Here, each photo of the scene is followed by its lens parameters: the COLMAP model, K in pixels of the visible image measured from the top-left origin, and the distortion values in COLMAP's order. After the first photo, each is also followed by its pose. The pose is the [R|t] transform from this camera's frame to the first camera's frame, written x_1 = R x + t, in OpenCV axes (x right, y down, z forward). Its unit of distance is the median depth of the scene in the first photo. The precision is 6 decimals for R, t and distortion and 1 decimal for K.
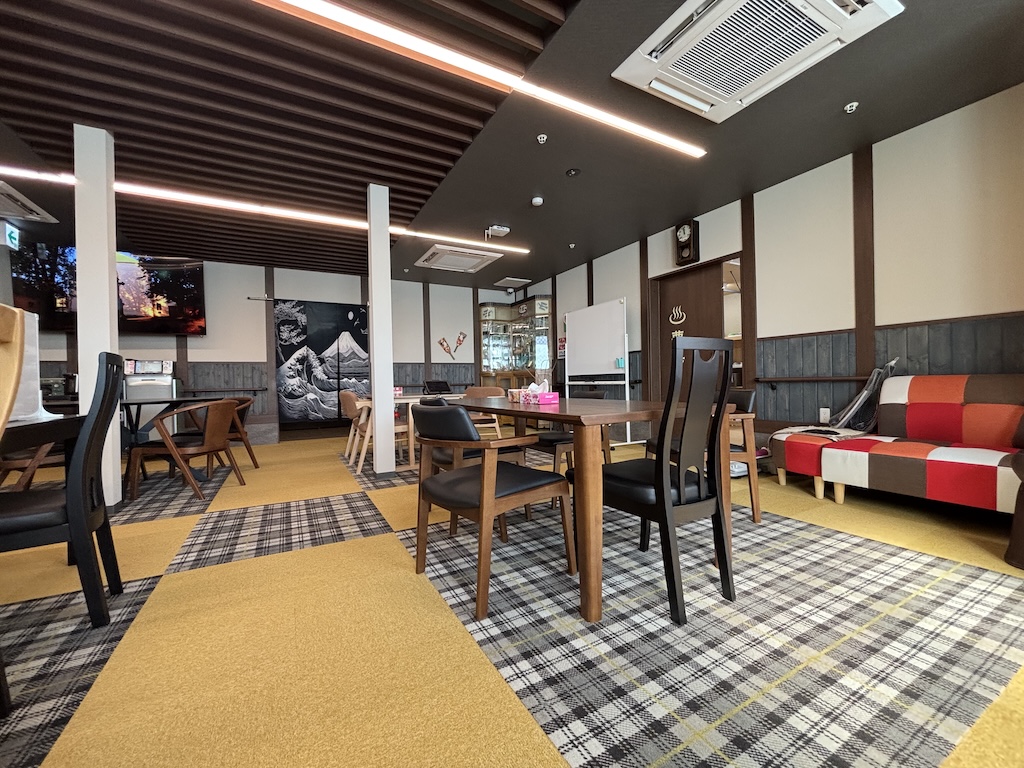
lens RADIAL K [[413.2, 0, 517.1], [0, 413.2, 386.6], [0, 0, 1]] dist [-0.003376, -0.000372]
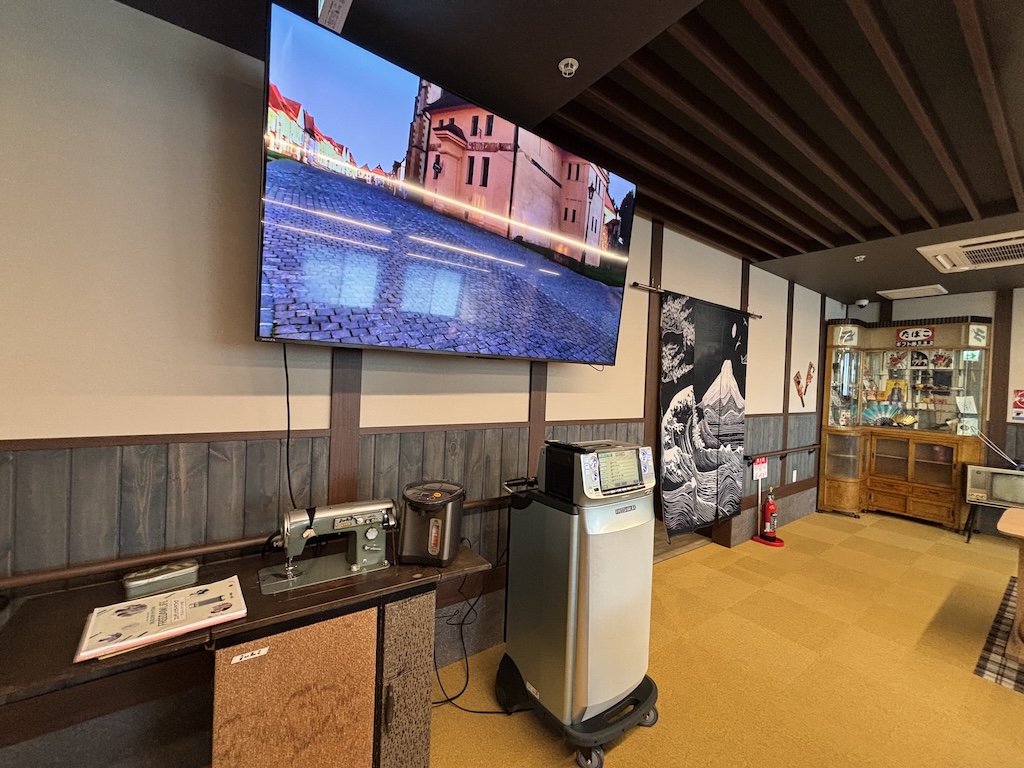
lens RADIAL K [[413.2, 0, 506.3], [0, 413.2, 384.8], [0, 0, 1]] dist [-0.003376, -0.000372]
pose [[0.991991, 0.055759, 0.113333, -0.808874], [-0.055083, 0.998440, -0.009092, -0.083529], [-0.113663, 0.002776, 0.993515, 0.521658]]
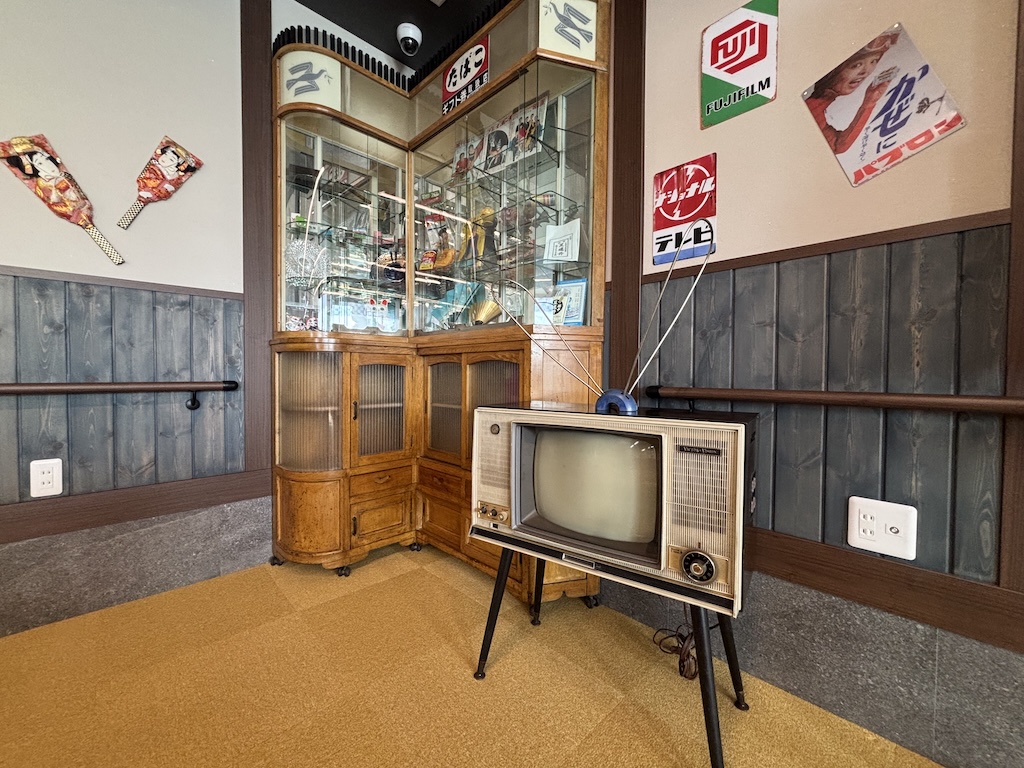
lens RADIAL K [[413.2, 0, 512.2], [0, 413.2, 381.9], [0, 0, 1]] dist [-0.003376, -0.000372]
pose [[0.965084, 0.020504, 0.261136, -0.021399], [-0.019542, 0.999789, -0.006280, -0.011276], [-0.261210, 0.000958, 0.965282, 0.908531]]
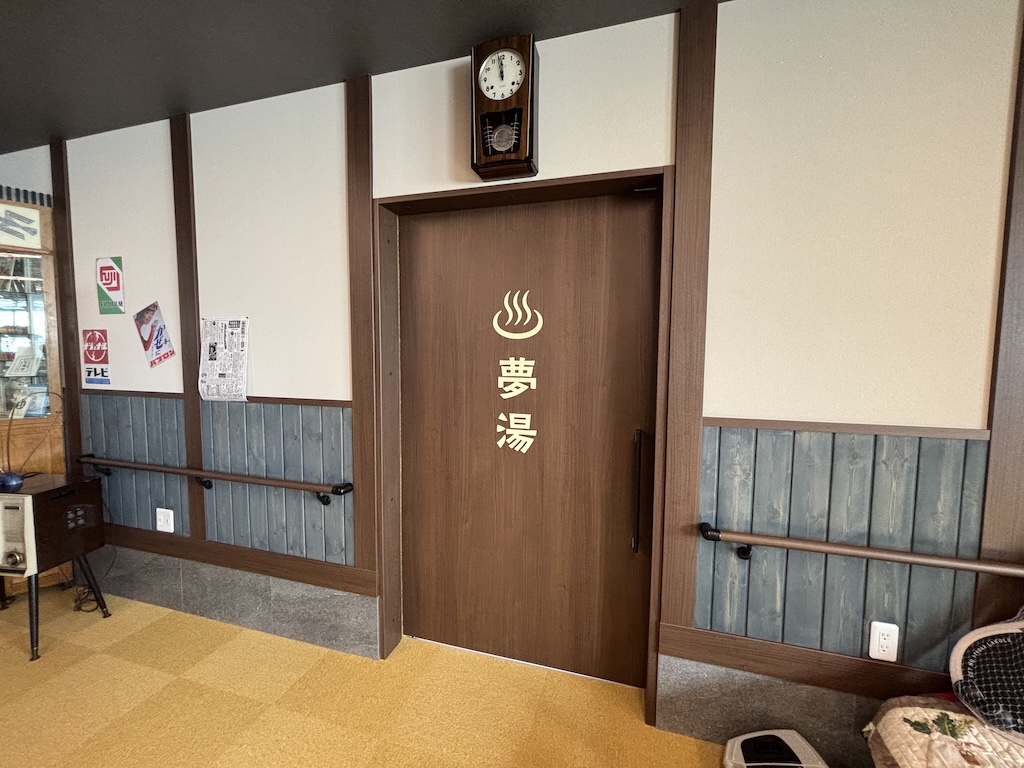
lens RADIAL K [[413.2, 0, 511.3], [0, 413.2, 383.3], [0, 0, 1]] dist [-0.003376, -0.000372]
pose [[0.717261, -0.024512, 0.696373, 0.129249], [-0.017044, 0.998465, 0.052701, -0.105546], [-0.696596, -0.049669, 0.715743, 0.552037]]
